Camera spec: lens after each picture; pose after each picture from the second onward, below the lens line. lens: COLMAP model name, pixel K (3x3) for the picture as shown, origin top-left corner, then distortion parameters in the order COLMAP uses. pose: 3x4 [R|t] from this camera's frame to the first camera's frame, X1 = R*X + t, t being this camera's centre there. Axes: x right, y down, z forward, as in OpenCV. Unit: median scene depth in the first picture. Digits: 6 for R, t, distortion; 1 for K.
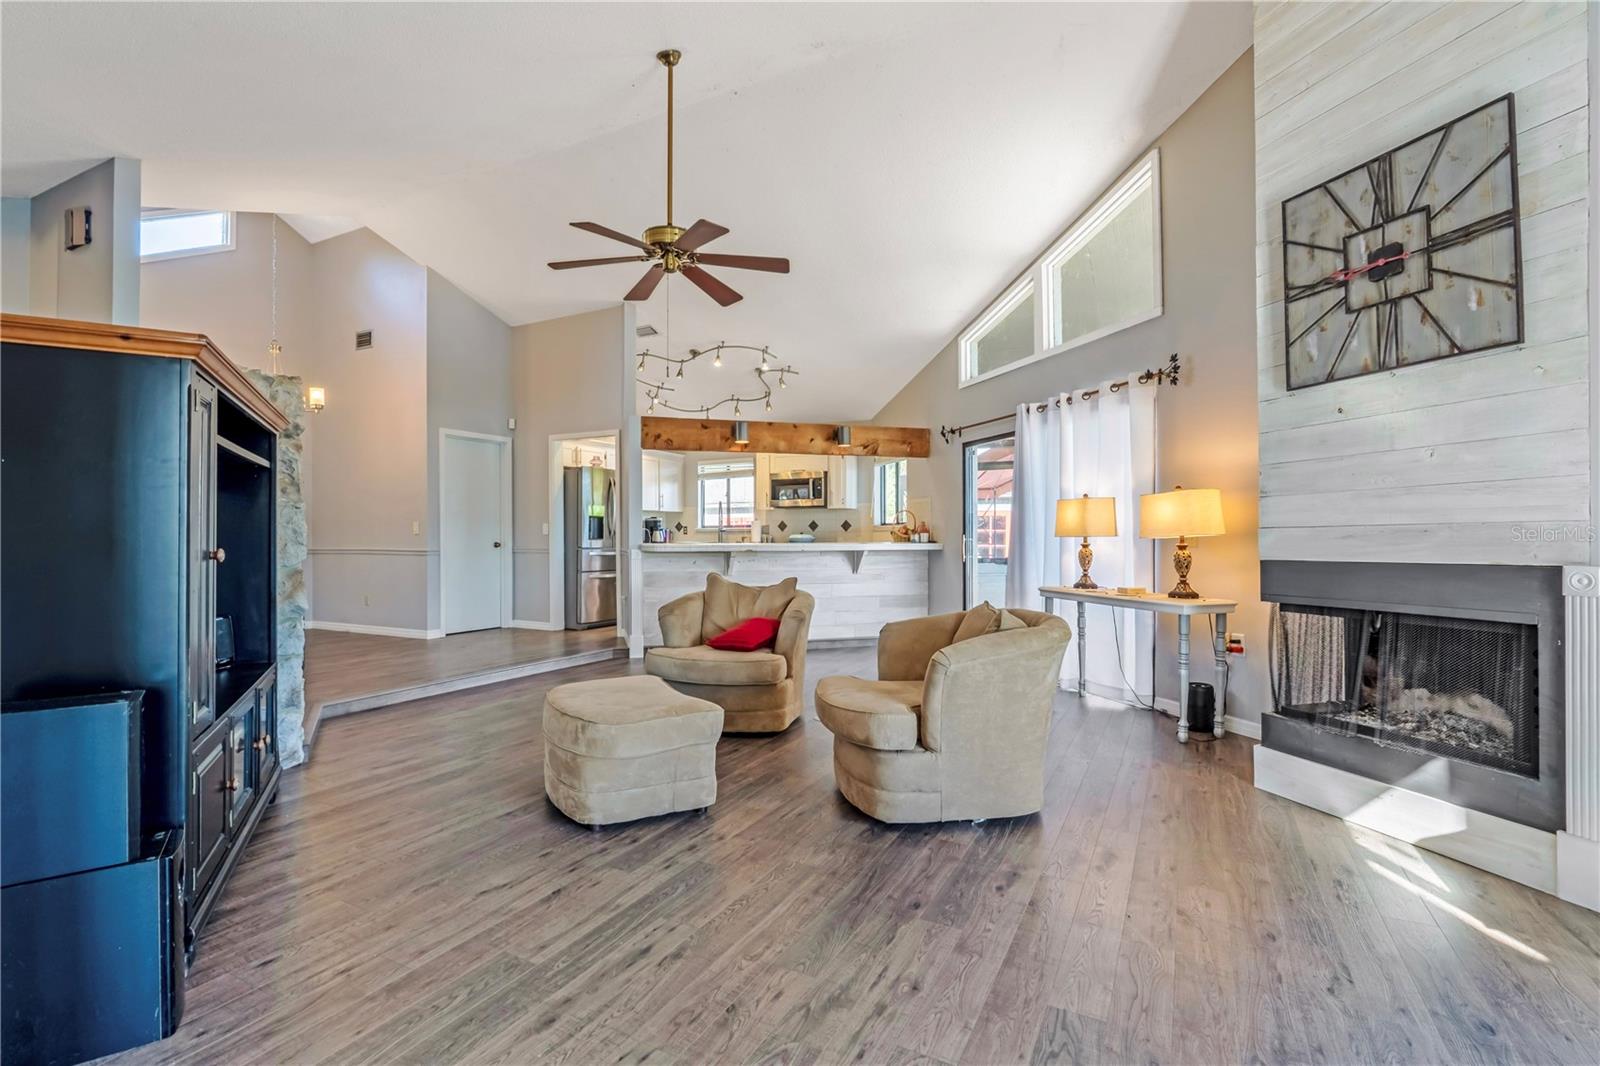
lens RADIAL K [[745.5, 0, 798.6], [0, 745.5, 533.4], [0, 0, 1]] dist [-0.006941, 0.000528]
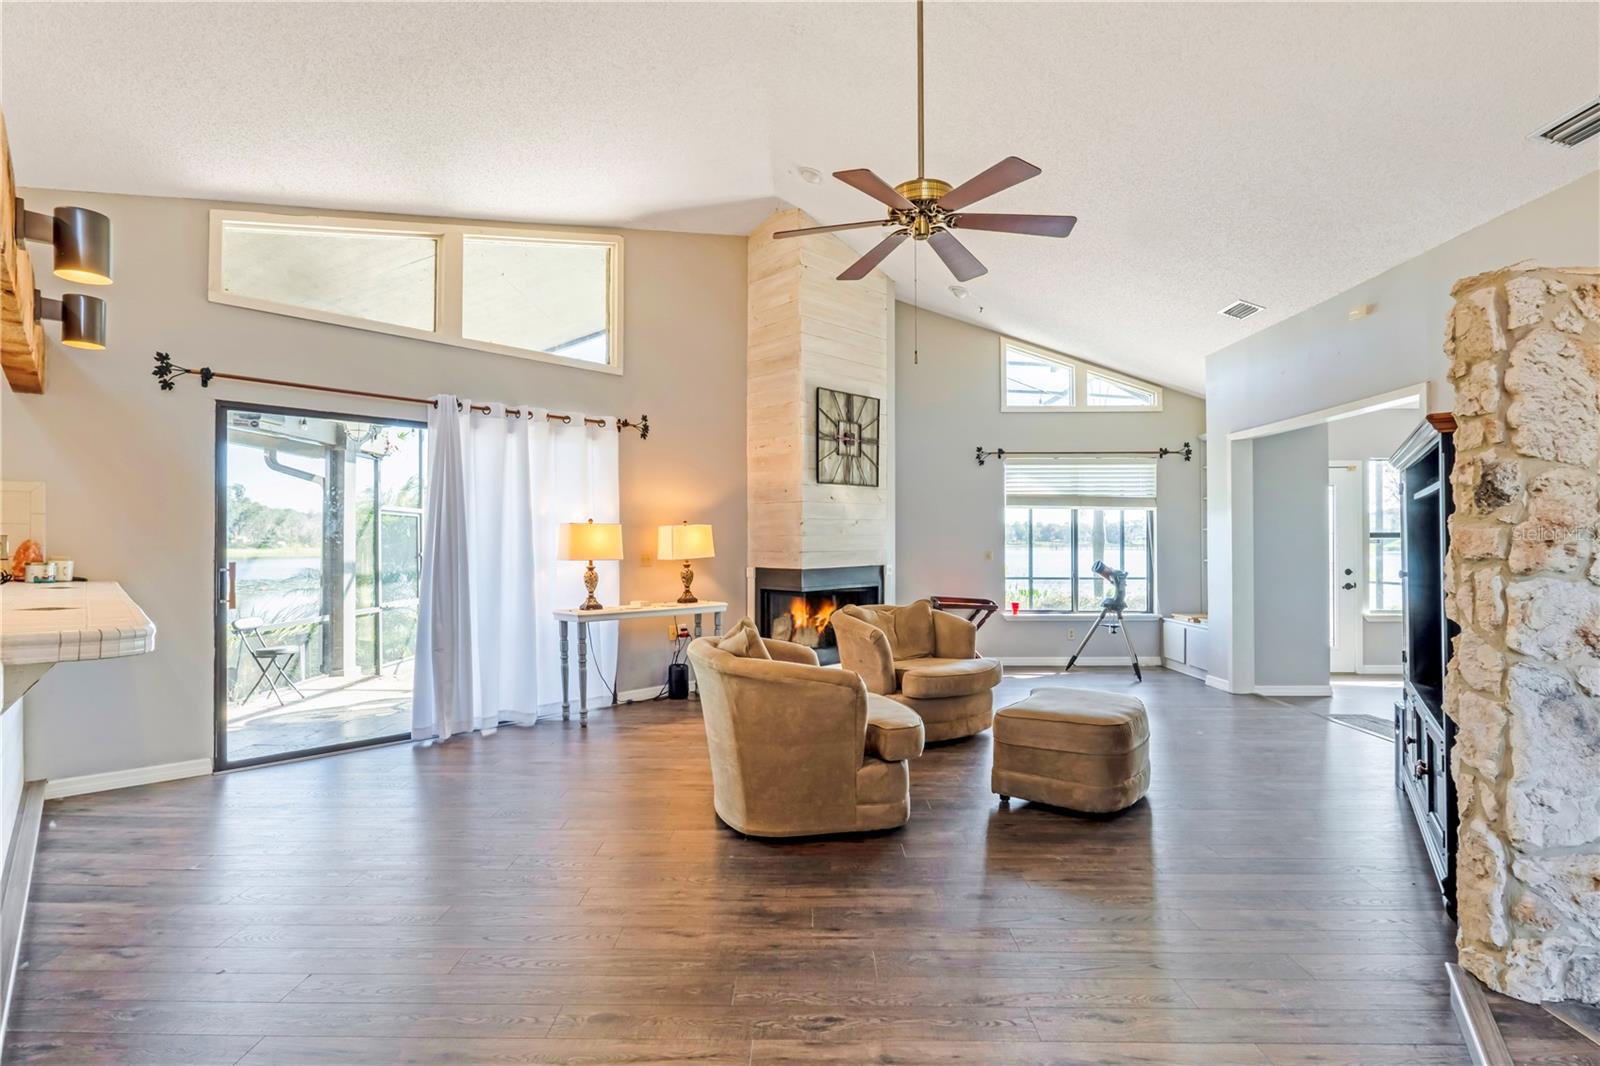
lens RADIAL K [[745.5, 0, 796.8], [0, 745.5, 536.9], [0, 0, 1]] dist [-0.006941, 0.000528]
pose [[-0.450537, 0.010247, 0.892699, -0.608125], [-0.000760, 0.999929, -0.011861, -0.013996], [-0.892758, -0.006022, -0.450497, 1.087862]]
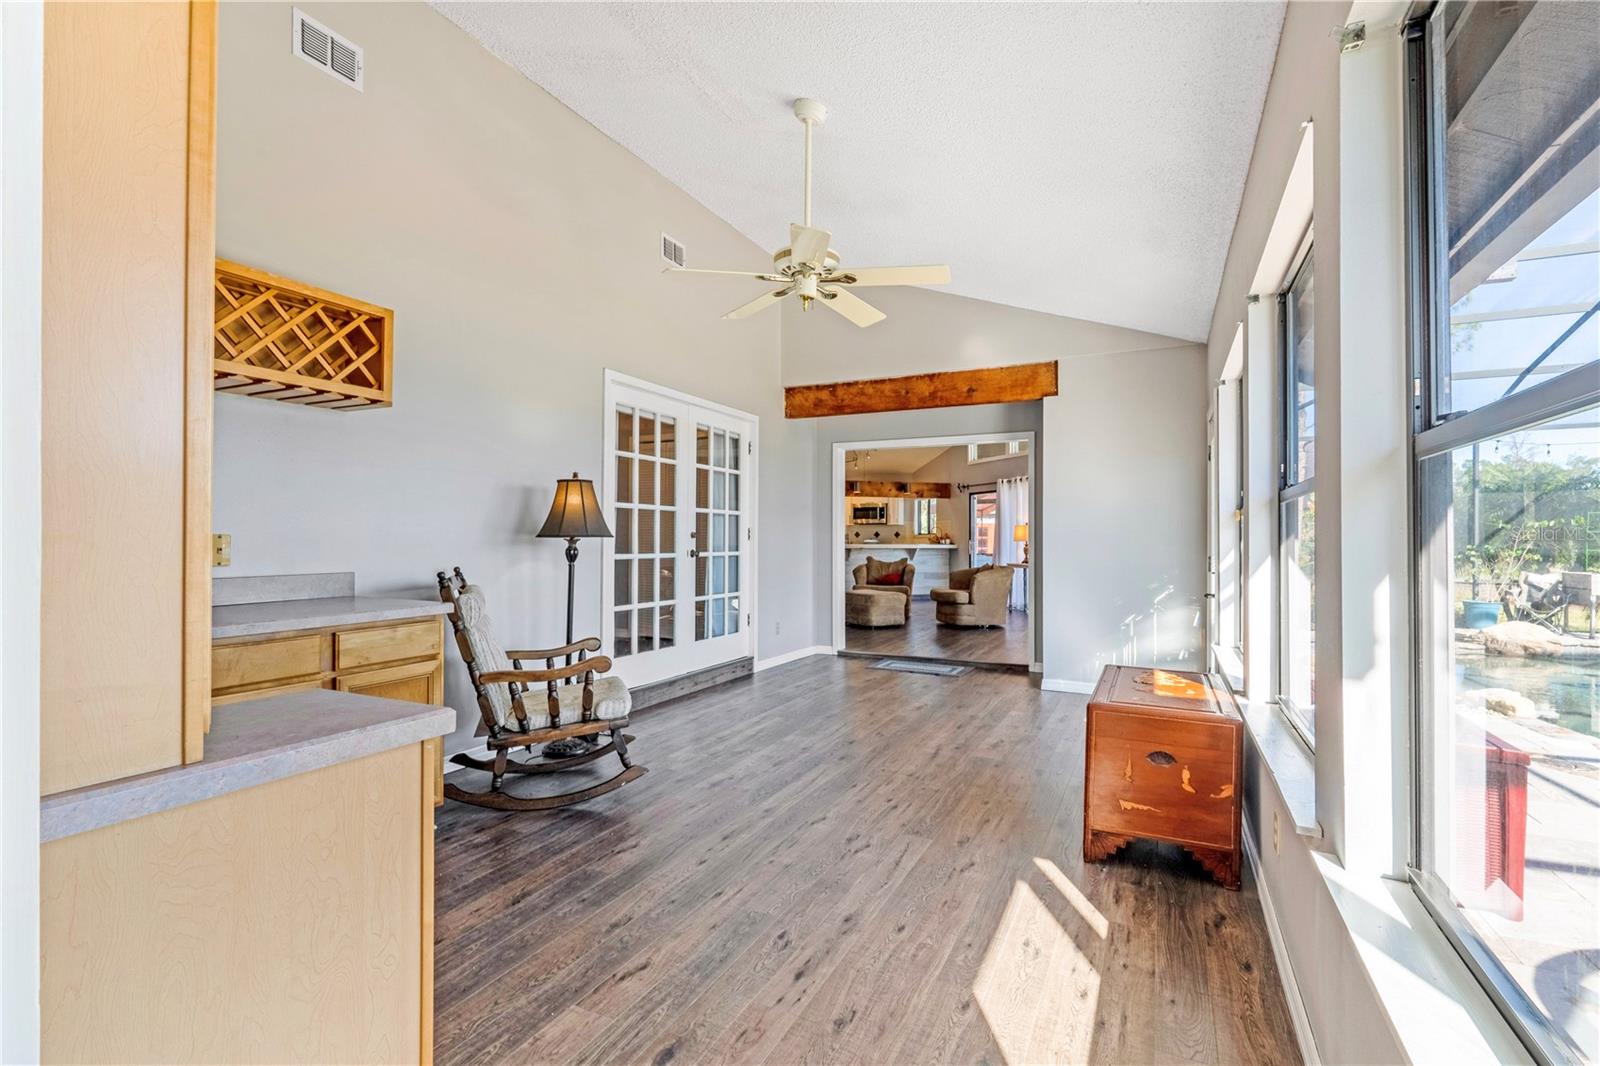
lens RADIAL K [[745.5, 0, 802.2], [0, 745.5, 532.2], [0, 0, 1]] dist [-0.006941, 0.000528]
pose [[0.999447, 0.003590, 0.033063, -0.357180], [-0.003278, 0.999950, -0.009476, 0.001060], [-0.033095, 0.009362, 0.999408, -1.185489]]
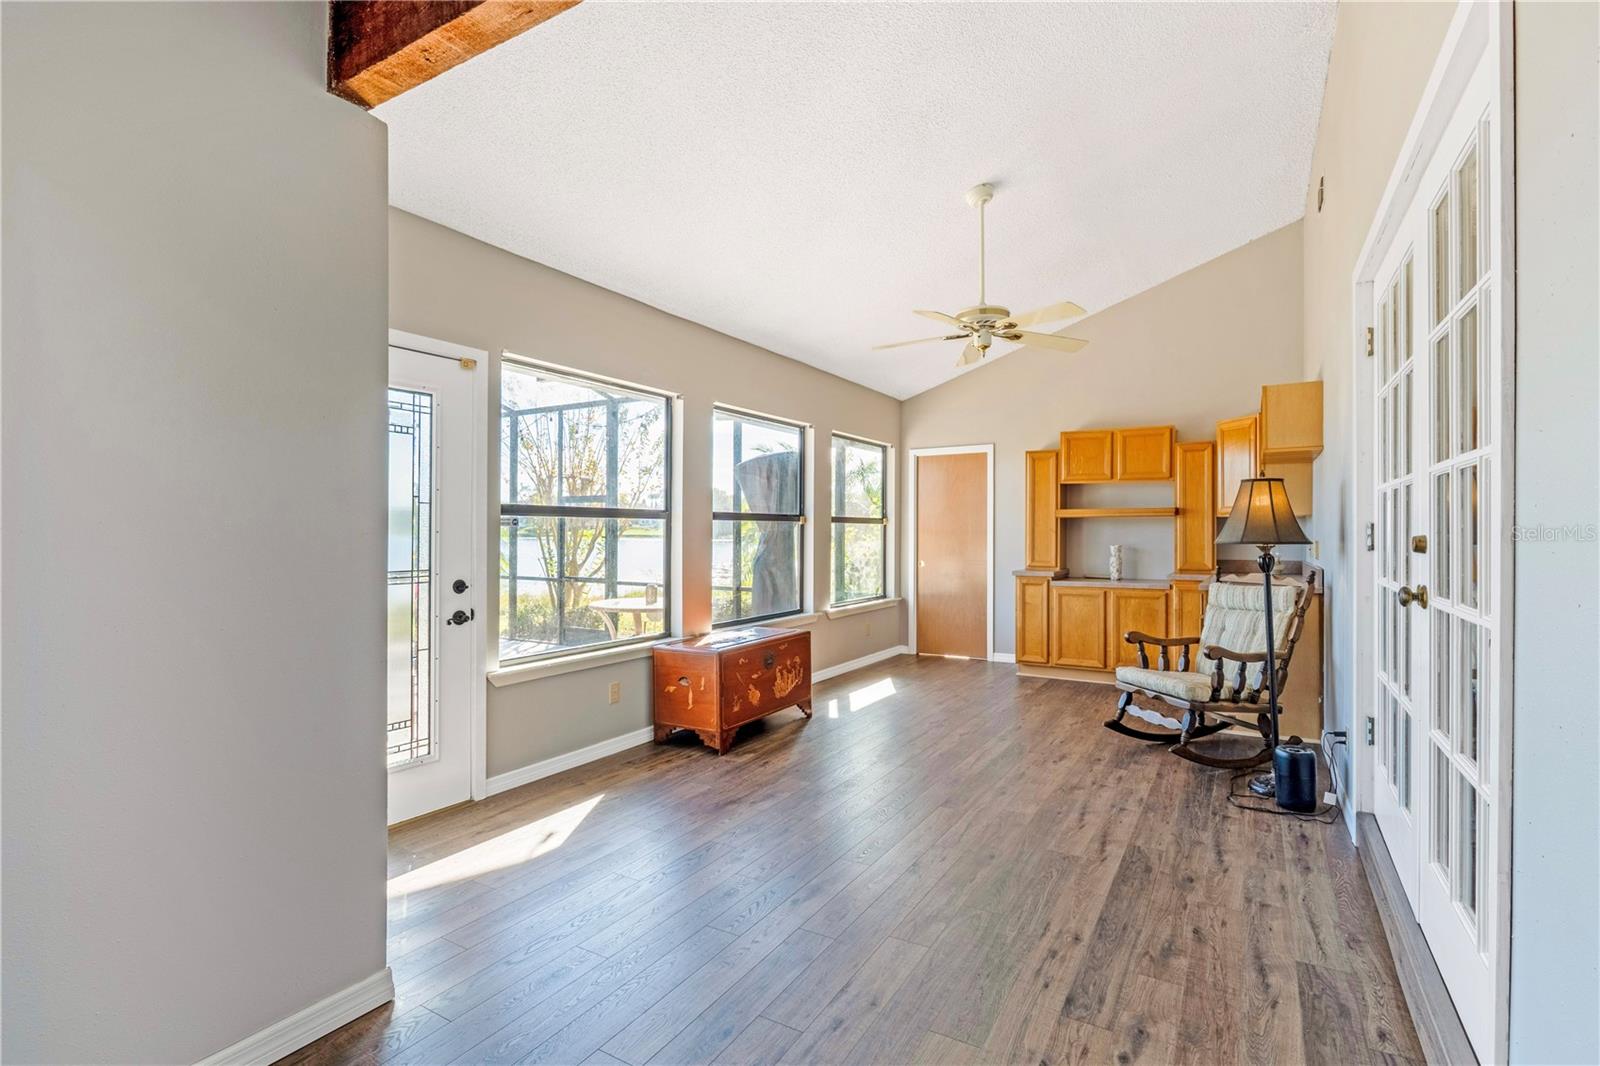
lens RADIAL K [[745.5, 0, 797.7], [0, 745.5, 527.9], [0, 0, 1]] dist [-0.006941, 0.000528]
pose [[-0.997627, 0.002036, 0.068820, -0.197380], [0.001842, 0.999994, -0.002884, -0.013601], [-0.068826, -0.002750, -0.997625, 0.225194]]
